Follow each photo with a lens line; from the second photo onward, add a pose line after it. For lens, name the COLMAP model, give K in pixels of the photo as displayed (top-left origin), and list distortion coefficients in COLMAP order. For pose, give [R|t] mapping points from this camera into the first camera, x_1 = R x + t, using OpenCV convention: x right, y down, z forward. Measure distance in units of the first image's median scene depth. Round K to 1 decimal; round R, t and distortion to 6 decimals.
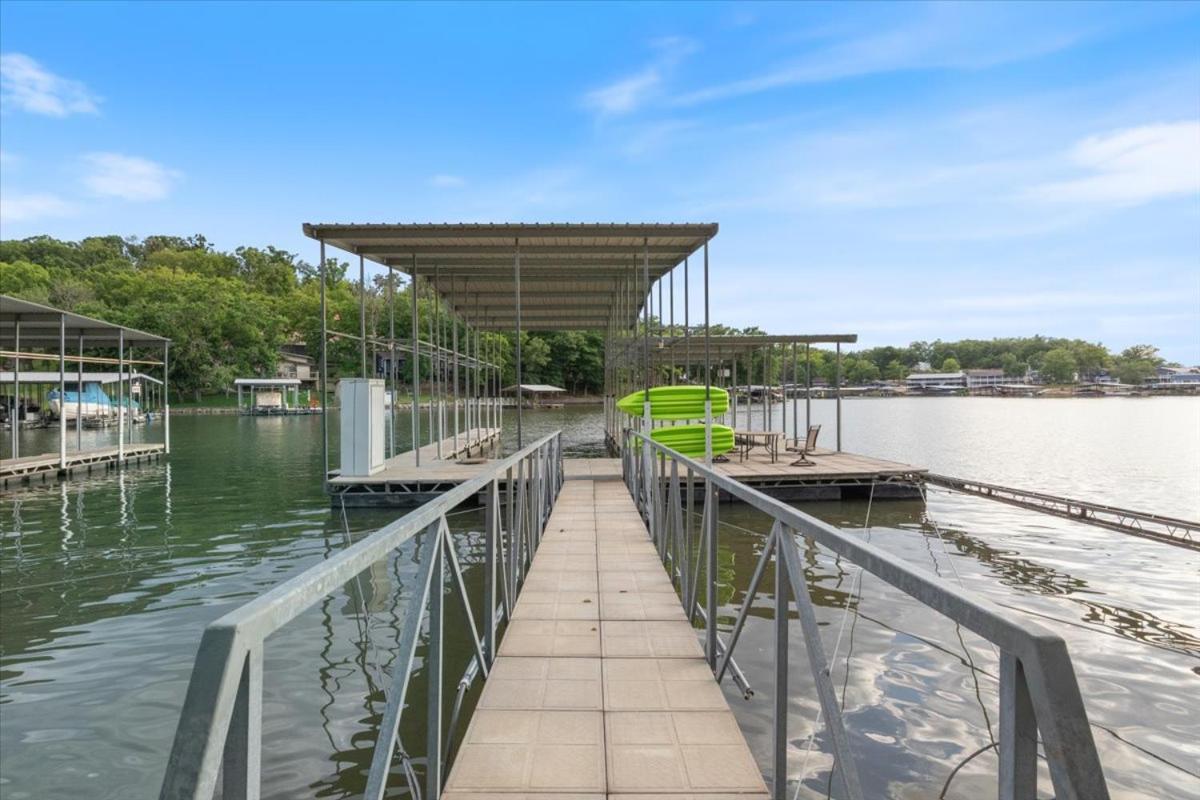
lens RADIAL K [[592.8, 0, 603.4], [0, 592.8, 399.2], [0, 0, 1]] dist [-0.004230, -0.000987]
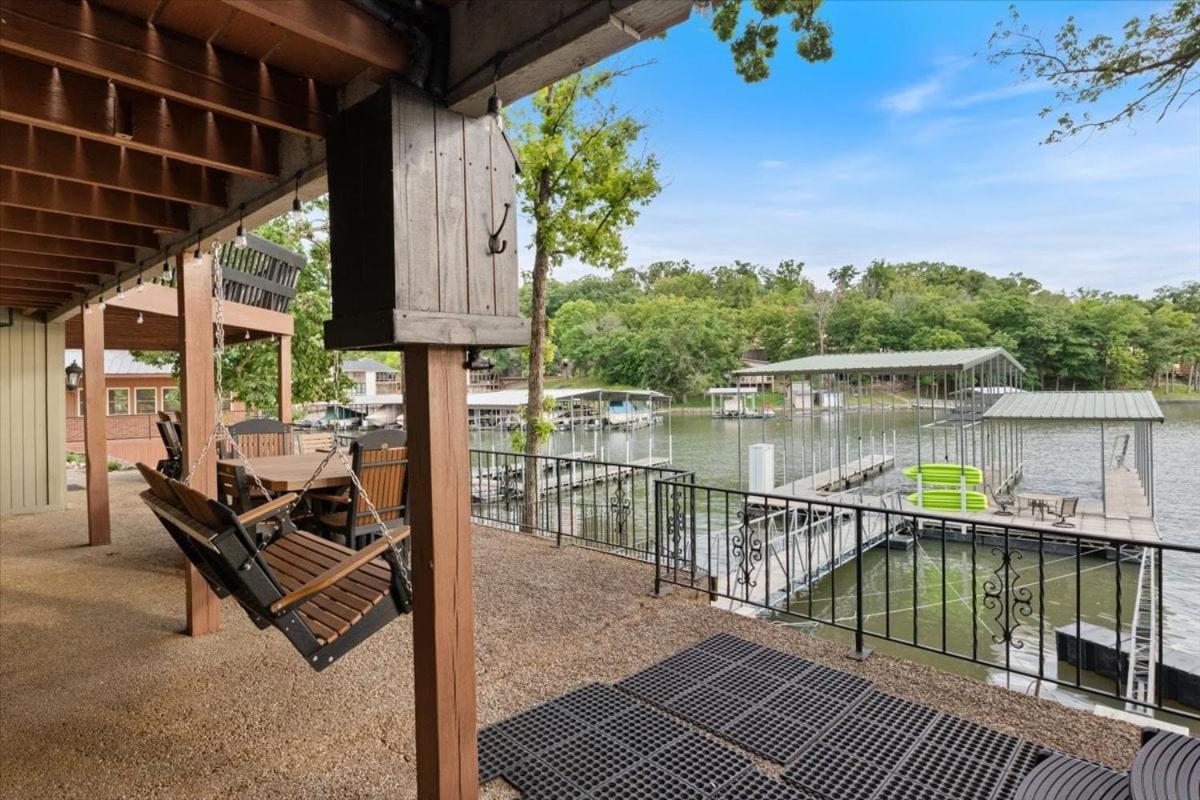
lens RADIAL K [[612.3, 0, 609.3], [0, 612.3, 385.9], [0, 0, 1]] dist [-0.005369, 0.000194]
pose [[0.748648, -0.008458, -0.662913, 0.058471], [0.008970, 0.999956, -0.002627, -0.025625], [0.662907, -0.003980, 0.748692, -0.083789]]
